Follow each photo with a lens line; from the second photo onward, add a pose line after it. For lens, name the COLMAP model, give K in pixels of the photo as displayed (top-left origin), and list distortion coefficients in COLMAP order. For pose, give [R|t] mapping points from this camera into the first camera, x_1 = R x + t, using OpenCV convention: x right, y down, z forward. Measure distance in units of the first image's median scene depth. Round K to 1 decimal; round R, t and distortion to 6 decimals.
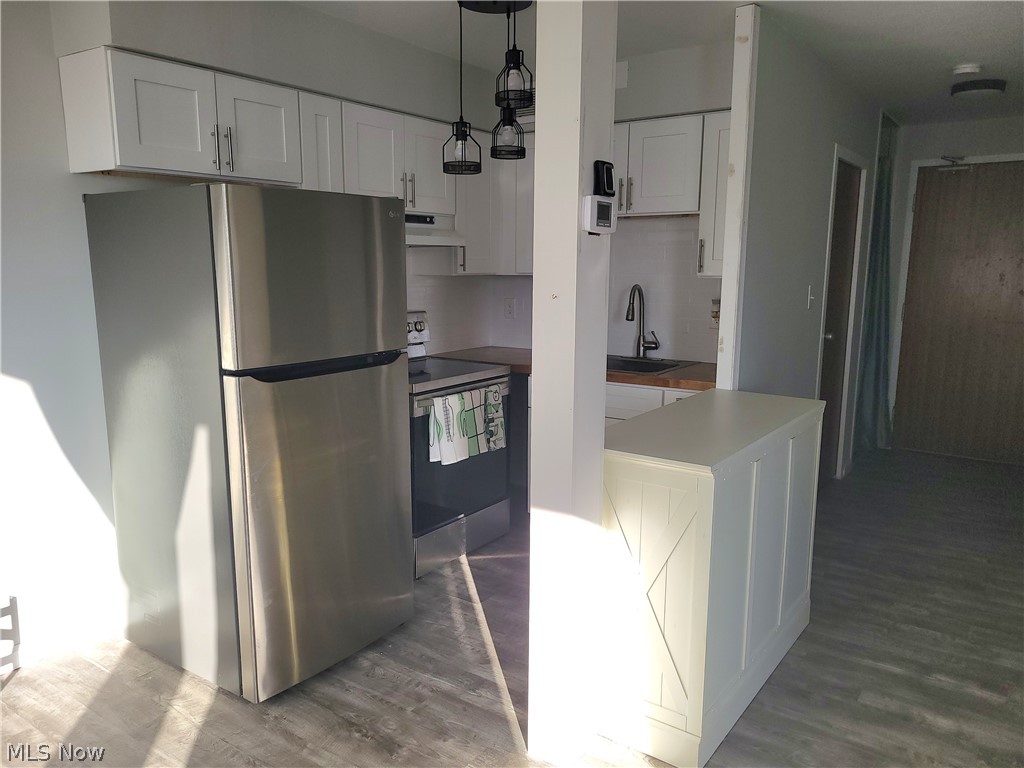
lens RADIAL K [[773.5, 0, 510.5], [0, 773.5, 389.2], [0, 0, 1]] dist [0.083053, -0.110275]
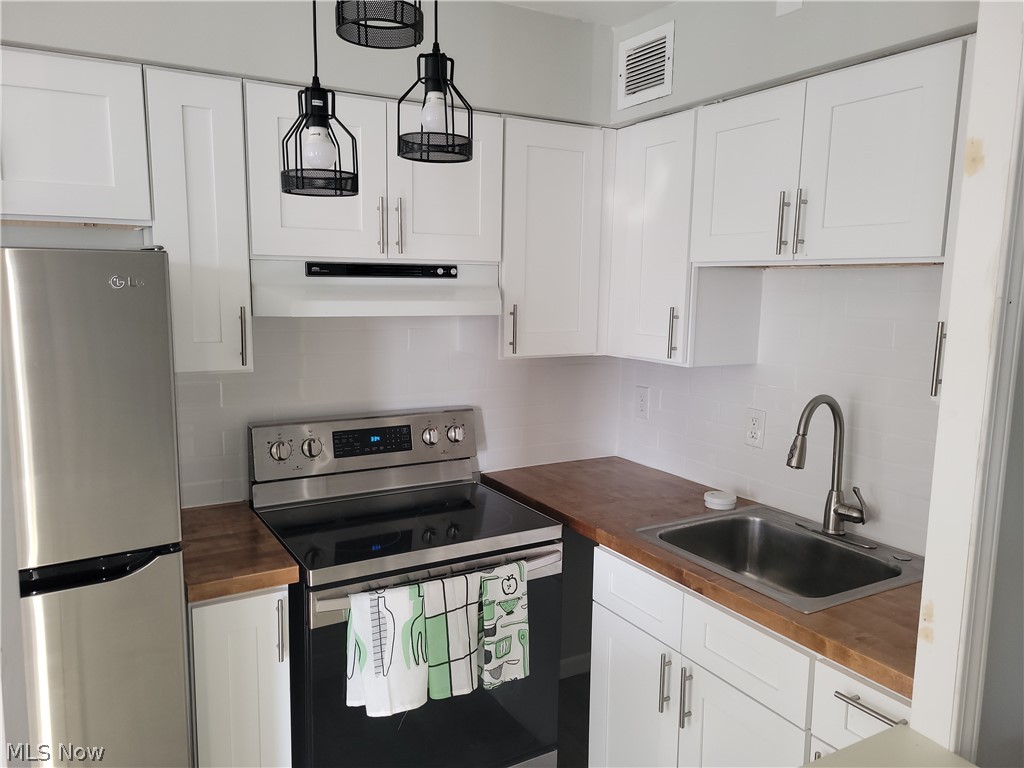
lens RADIAL K [[773.5, 0, 510.5], [0, 773.5, 389.2], [0, 0, 1]] dist [0.083053, -0.110275]
pose [[0.907450, 0.067028, -0.414779, 0.209940], [-0.078757, 0.996831, -0.011215, -0.128982], [0.412713, 0.042844, 0.909853, 0.493975]]
